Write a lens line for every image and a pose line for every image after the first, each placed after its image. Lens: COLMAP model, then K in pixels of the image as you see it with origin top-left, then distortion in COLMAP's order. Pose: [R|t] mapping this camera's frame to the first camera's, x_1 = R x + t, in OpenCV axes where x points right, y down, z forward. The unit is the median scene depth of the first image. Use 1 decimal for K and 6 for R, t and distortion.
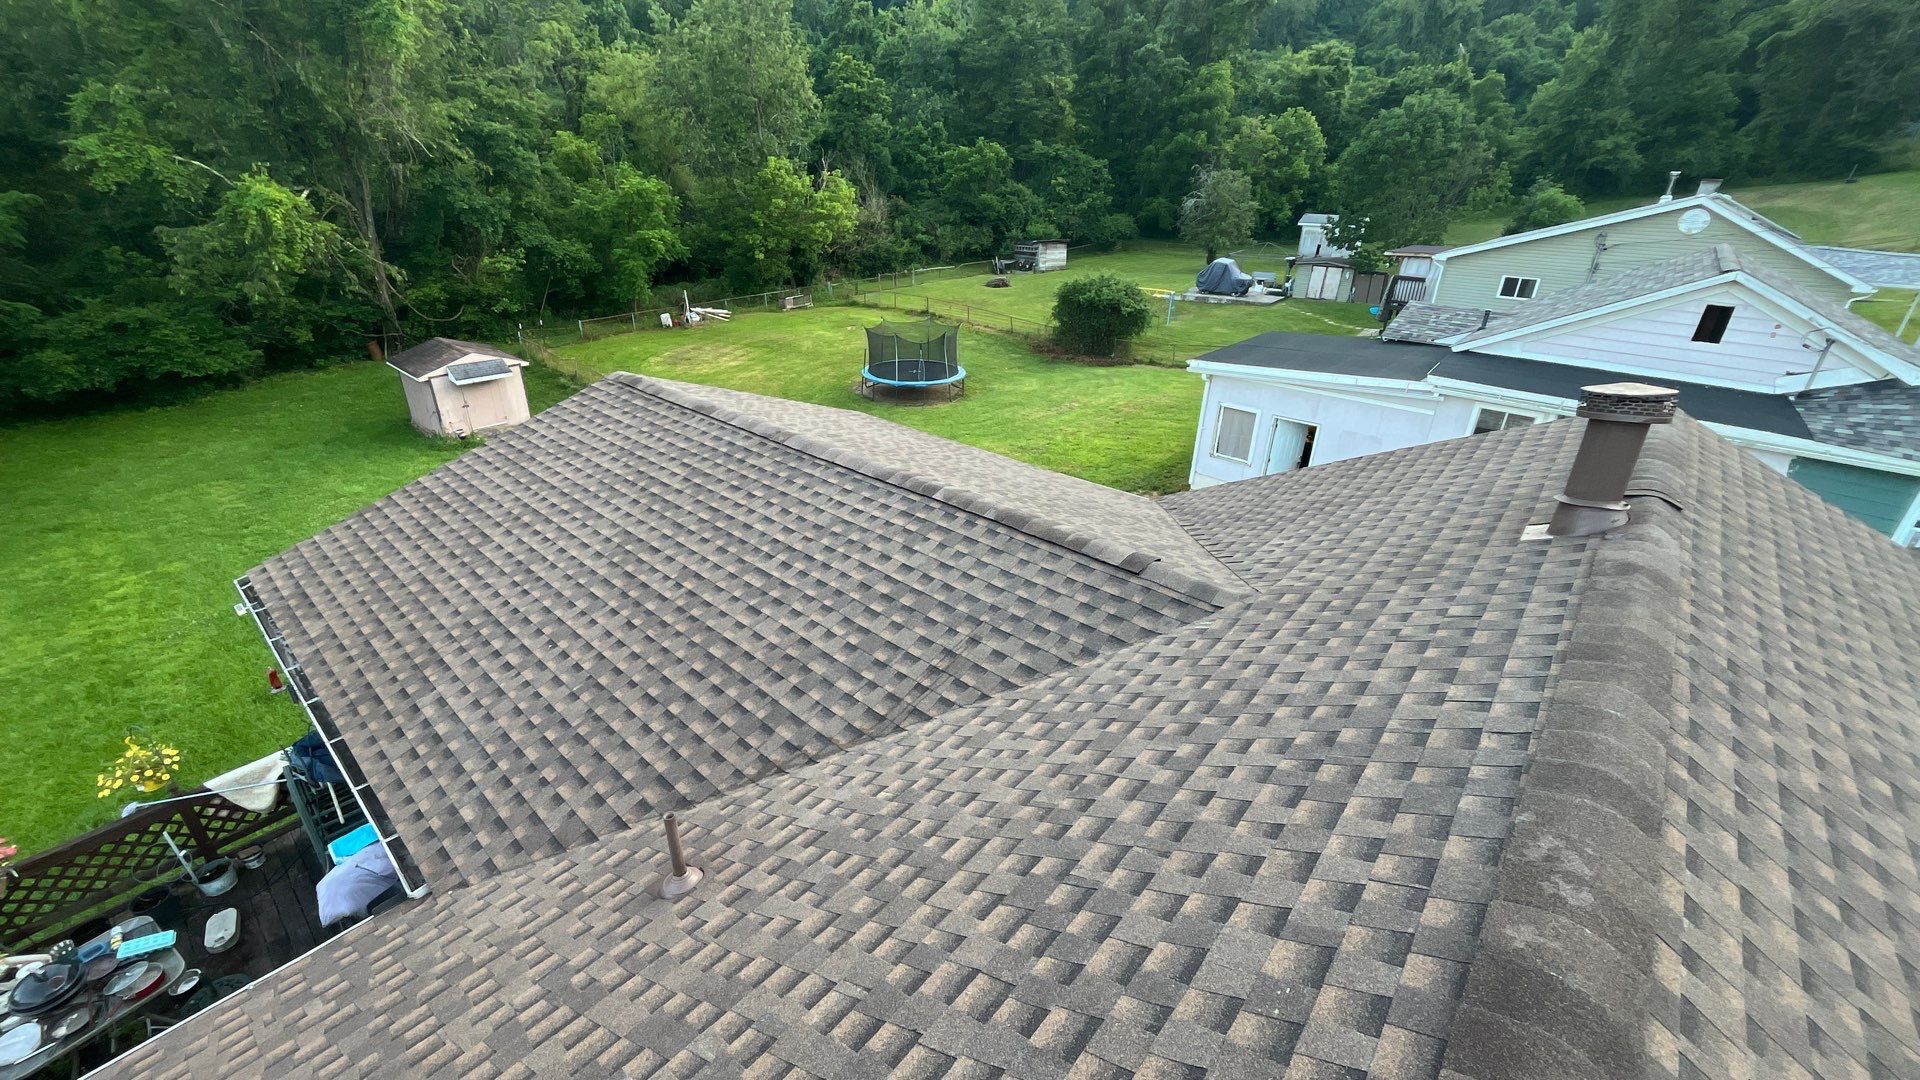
lens RADIAL K [[774.9, 0, 950.9], [0, 774.9, 536.5], [0, 0, 1]] dist [-0.002265, -0.000466]
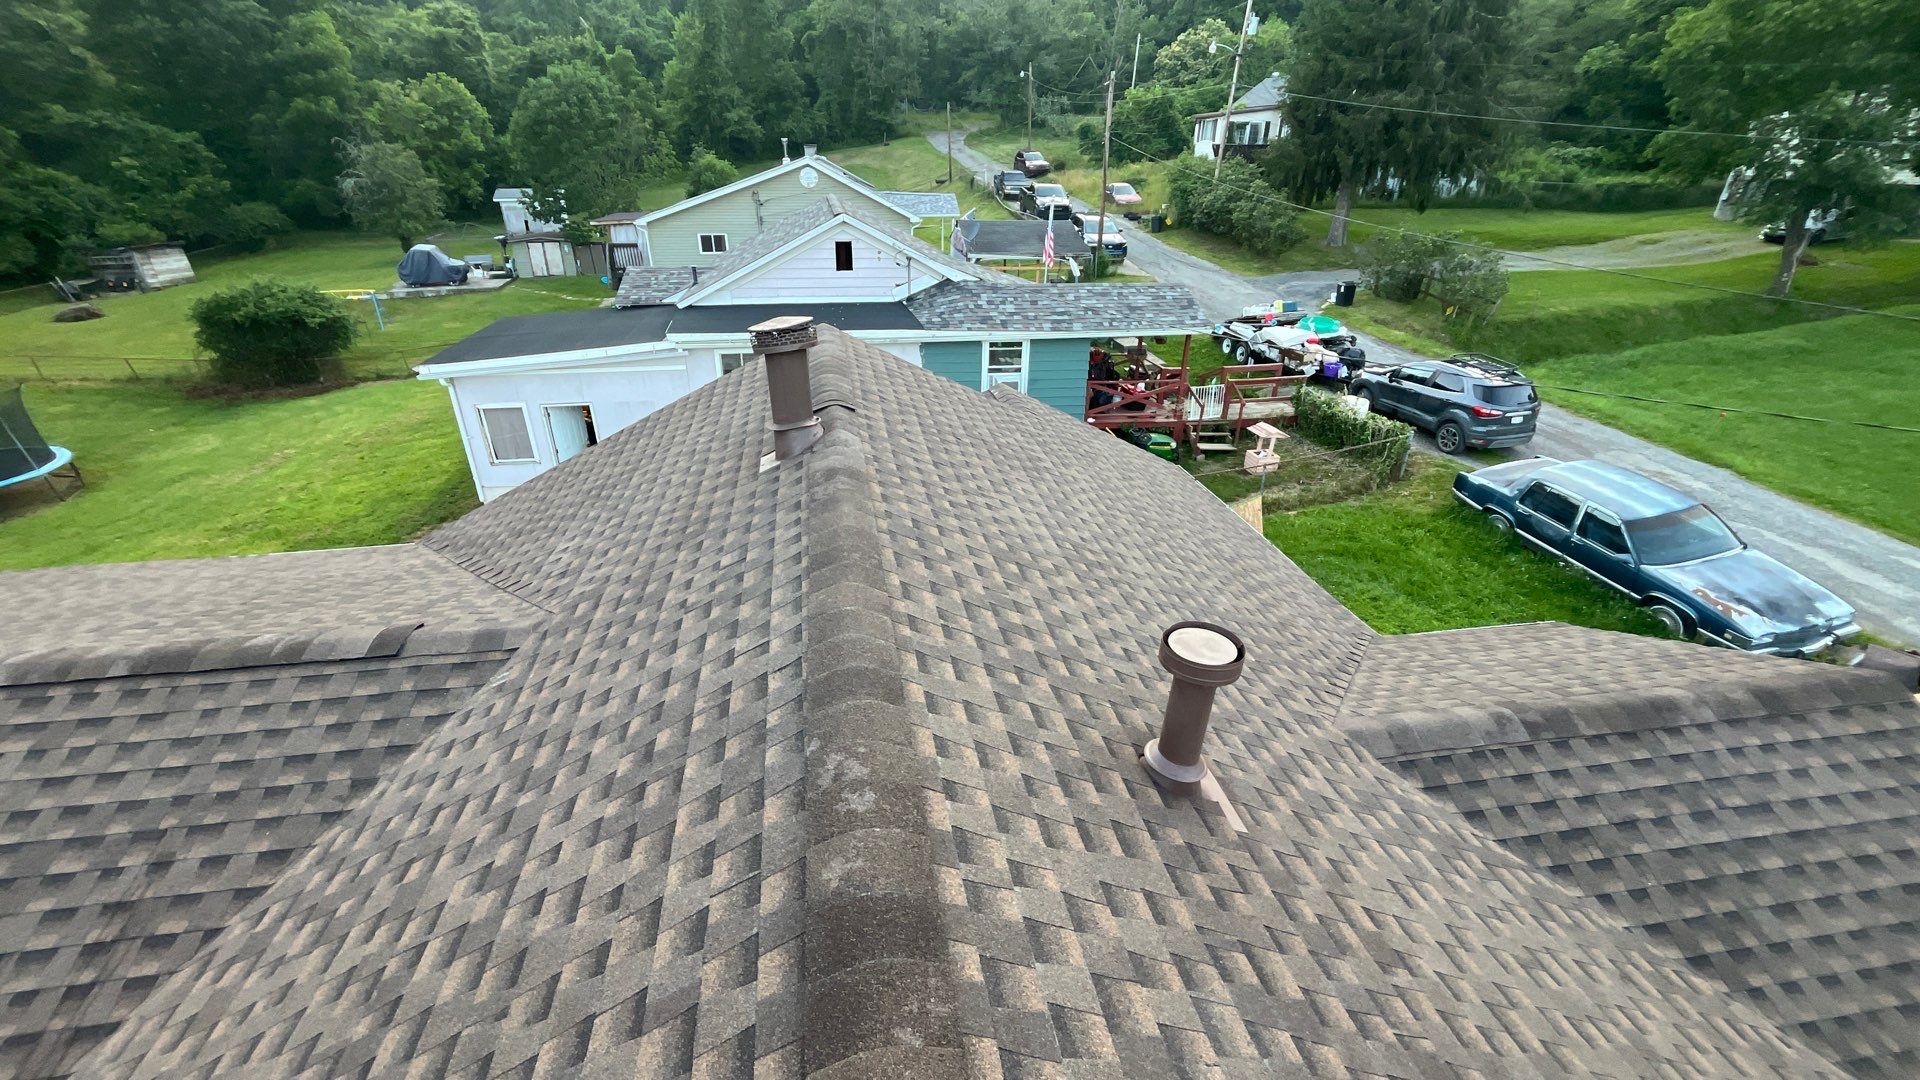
lens RADIAL K [[774.9, 0, 950.4], [0, 774.9, 536.2], [0, 0, 1]] dist [-0.002265, -0.000466]
pose [[0.631955, -0.360336, 0.686142, 0.037522], [0.340171, 0.924465, 0.172188, -0.002781], [-0.696359, 0.124590, 0.706796, 0.014161]]
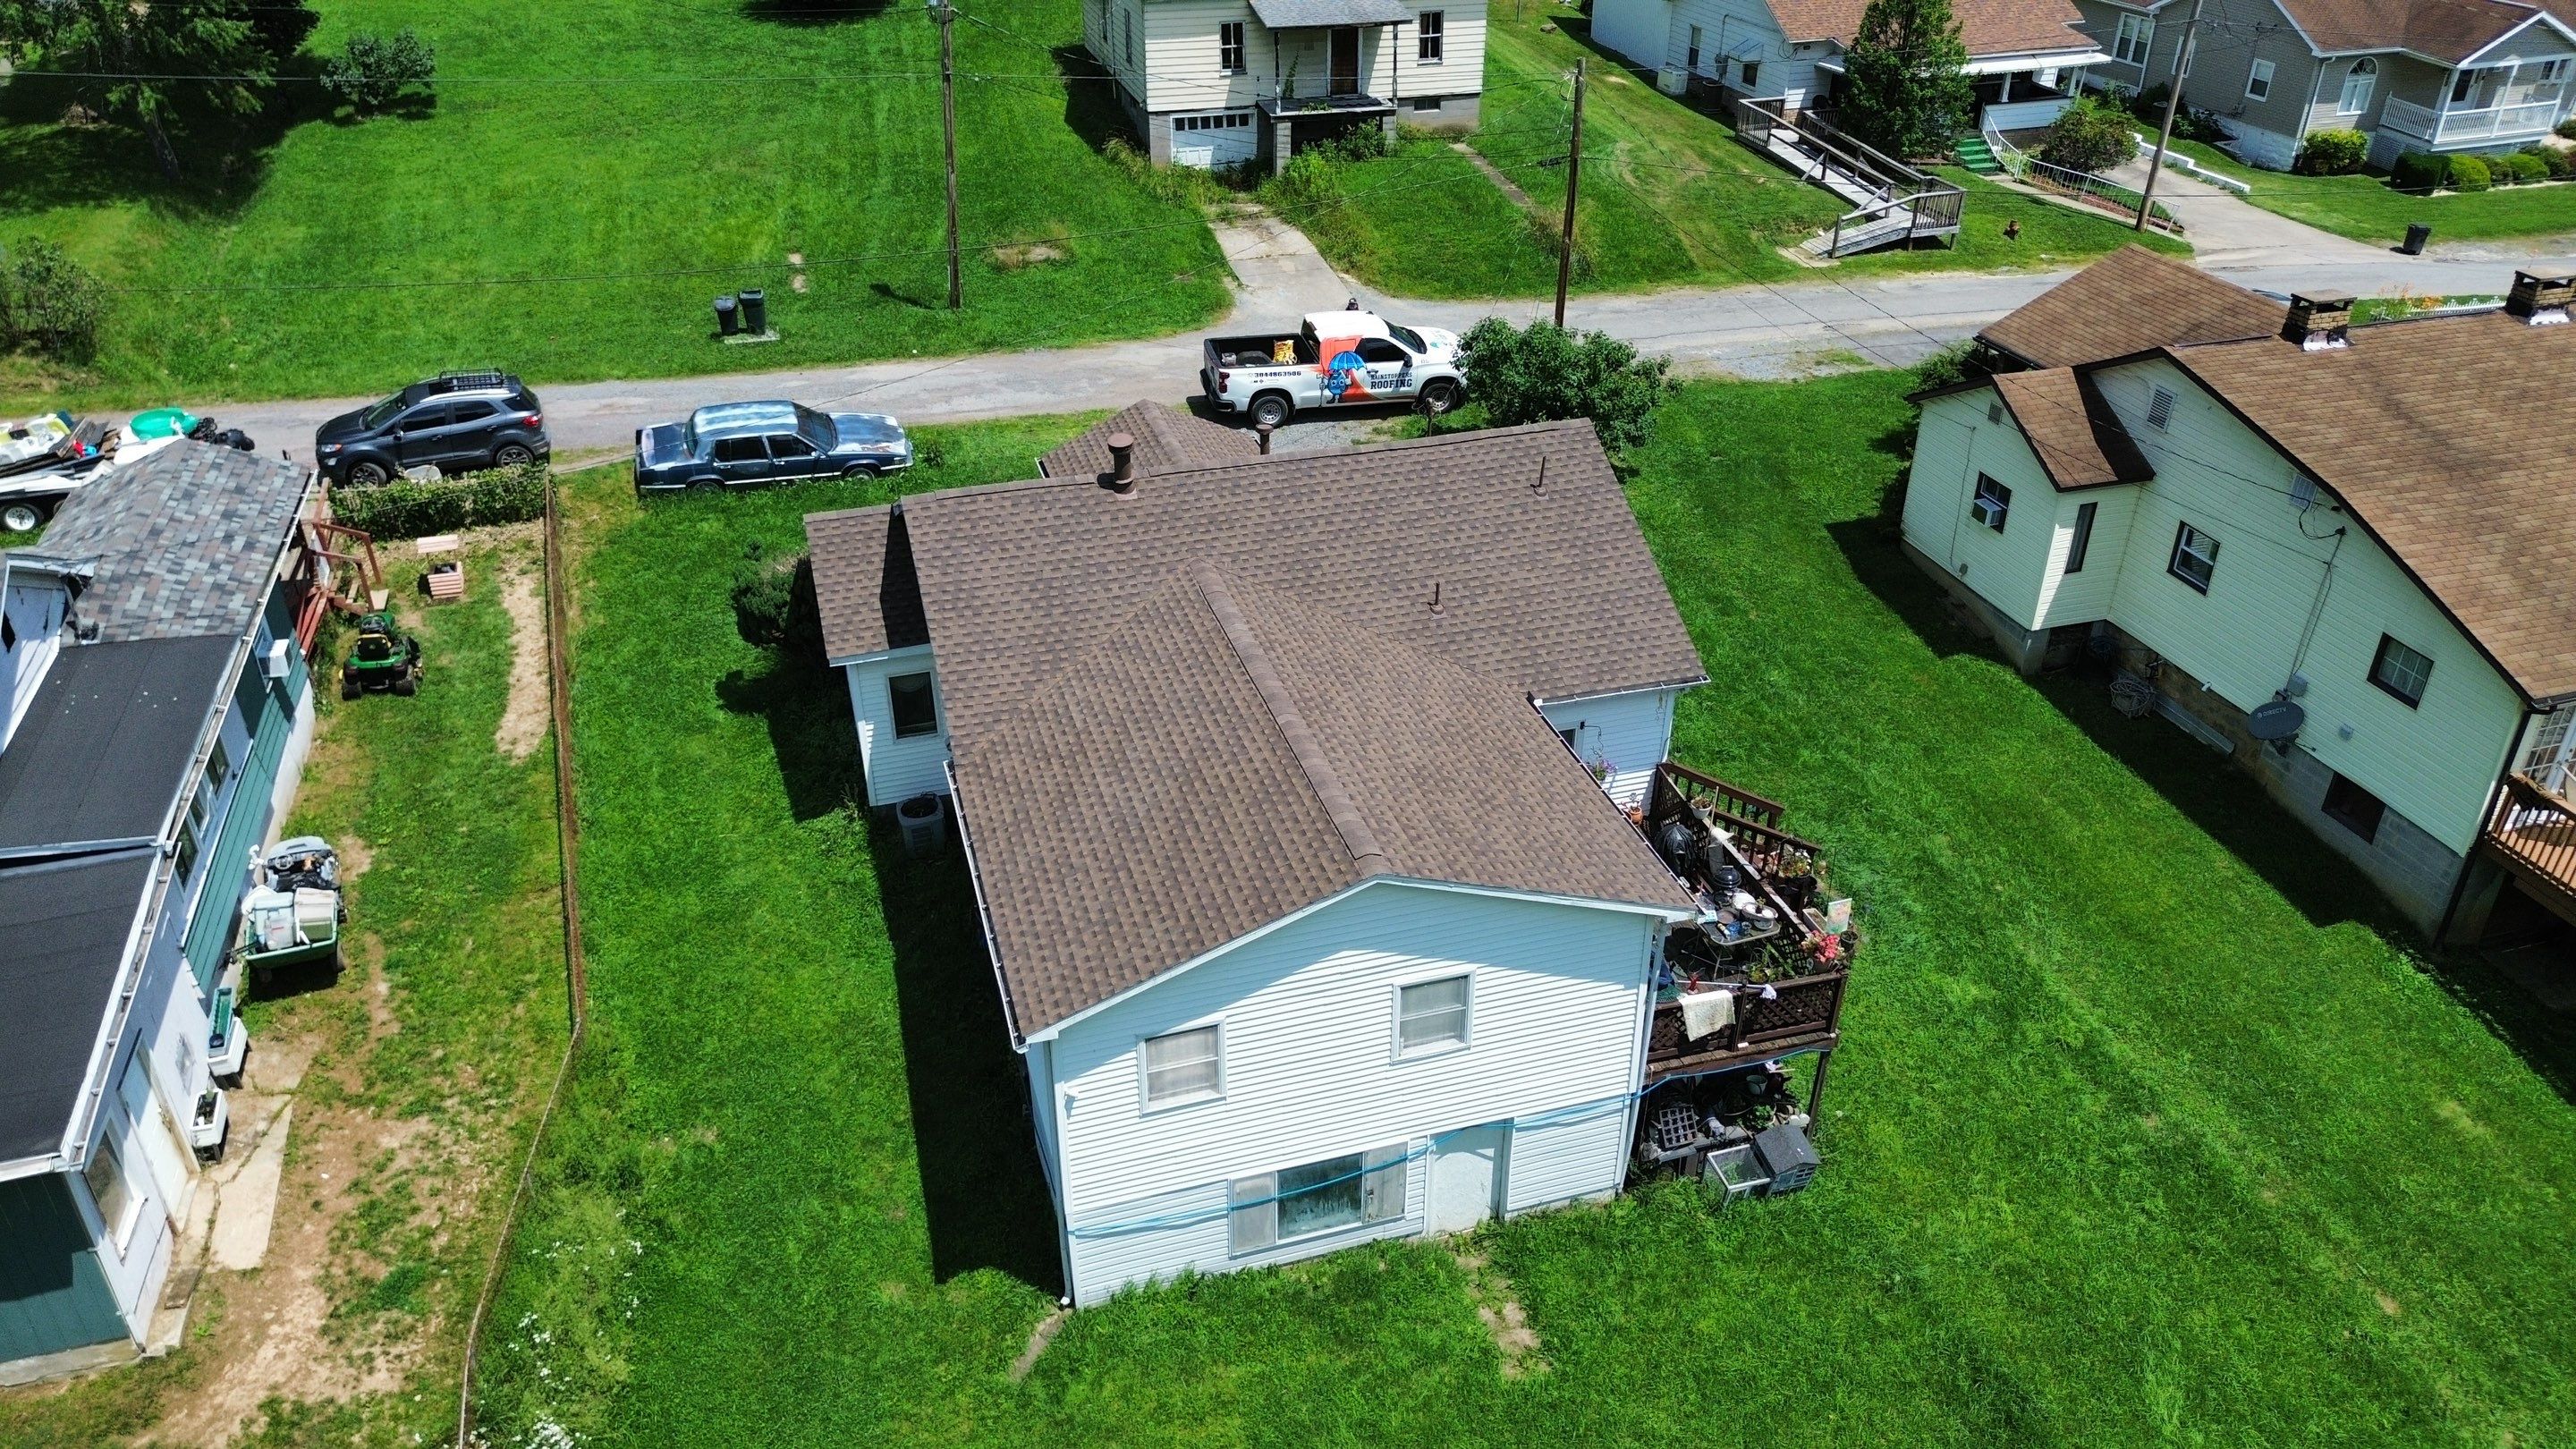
lens RADIAL K [[1825.5, 0, 1298.3], [0, 1825.5, 726.1], [0, 0, 1]] dist [0.077582, -0.077633]
pose [[-0.854993, -0.288501, 0.430991, -0.827444], [0.200815, 0.582032, 0.787980, -1.355089], [-0.478184, 0.760267, -0.439698, 1.266066]]
